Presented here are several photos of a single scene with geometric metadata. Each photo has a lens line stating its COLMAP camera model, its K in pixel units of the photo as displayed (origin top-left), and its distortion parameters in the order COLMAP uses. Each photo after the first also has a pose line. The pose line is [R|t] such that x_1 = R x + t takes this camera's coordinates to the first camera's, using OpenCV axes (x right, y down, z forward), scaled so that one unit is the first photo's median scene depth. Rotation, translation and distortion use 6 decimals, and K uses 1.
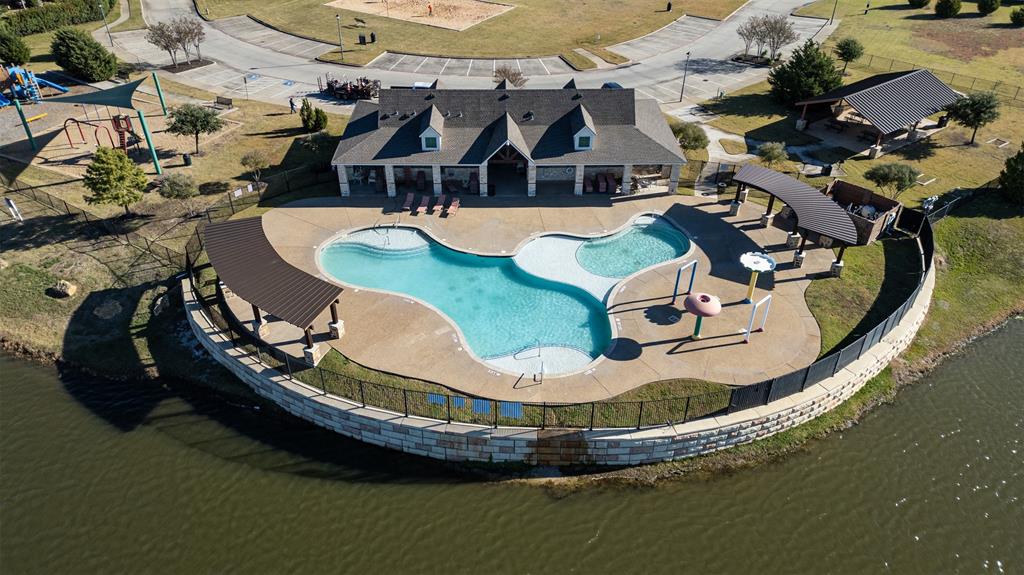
lens RADIAL K [[719.4, 0, 512.0], [0, 719.4, 287.5], [0, 0, 1]] dist [0.061032, -0.041861]
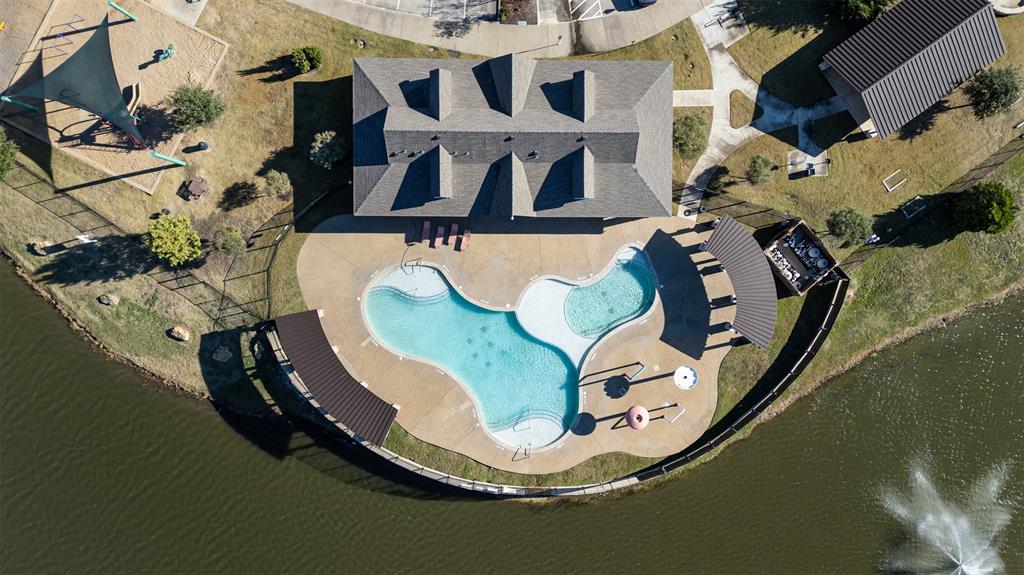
lens RADIAL K [[739.8, 0, 545.6], [0, 739.8, 251.3], [0, 0, 1]] dist [0.042414, -0.000658]
pose [[0.999331, 0.021633, 0.029495, 0.013959], [-0.036570, 0.574178, 0.817914, -1.149691], [0.000758, -0.818445, 0.574585, 0.313493]]
